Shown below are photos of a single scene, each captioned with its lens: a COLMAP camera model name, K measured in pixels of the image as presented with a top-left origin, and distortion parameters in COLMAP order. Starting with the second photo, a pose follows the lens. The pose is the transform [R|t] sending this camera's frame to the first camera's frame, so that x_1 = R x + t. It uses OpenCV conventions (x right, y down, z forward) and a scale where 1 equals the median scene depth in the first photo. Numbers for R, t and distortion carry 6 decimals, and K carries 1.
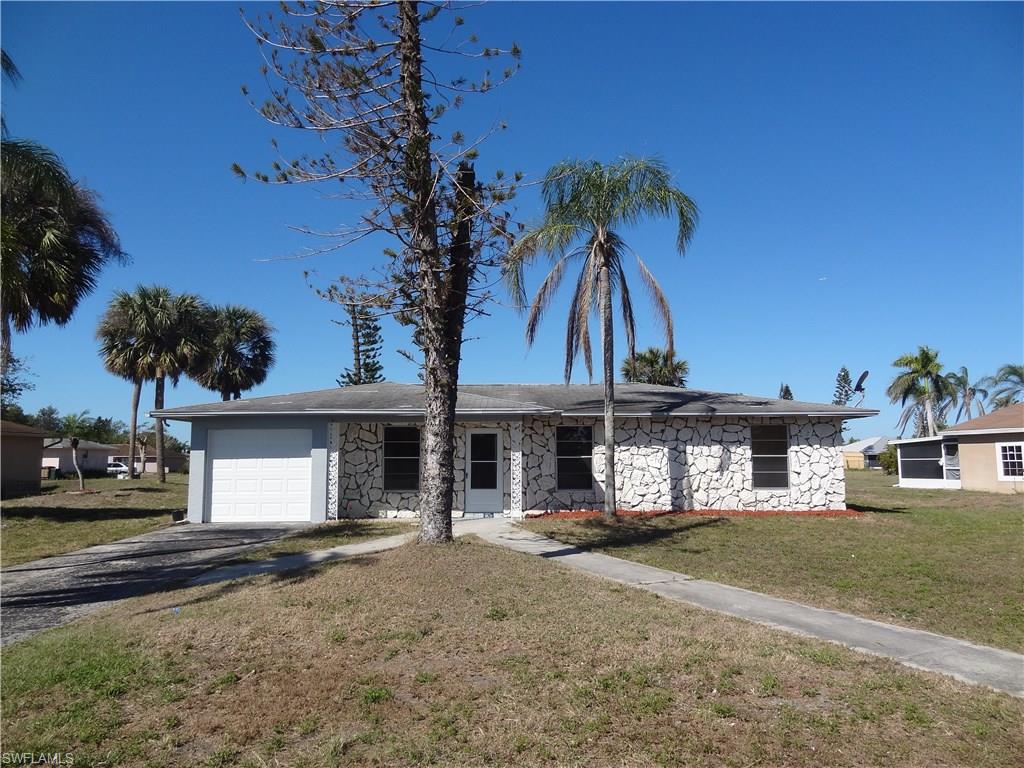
lens RADIAL K [[717.3, 0, 512.0], [0, 717.3, 384.0], [0, 0, 1]] dist [0.006324, 0.004759]
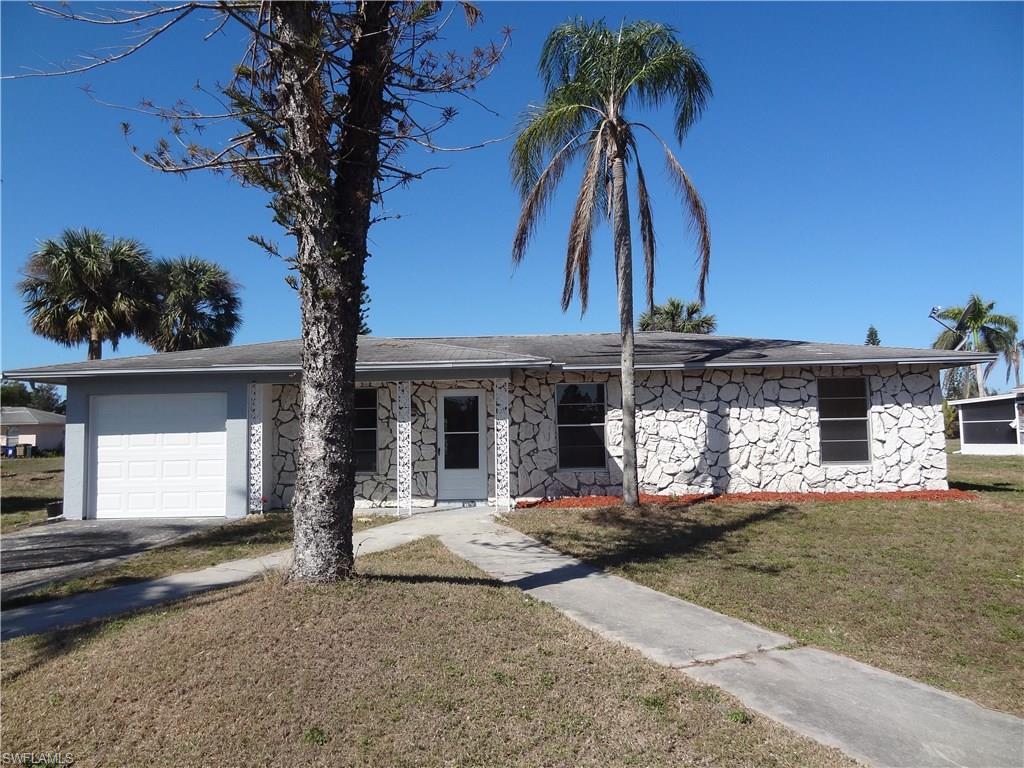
lens RADIAL K [[717.2, 0, 511.6], [0, 717.2, 368.0], [0, 0, 1]] dist [-0.021917, -0.000103]
pose [[0.999668, -0.016918, -0.019447, 0.030184], [0.017276, 0.999682, 0.018390, 0.027589], [0.019130, -0.018720, 0.999642, 0.253891]]
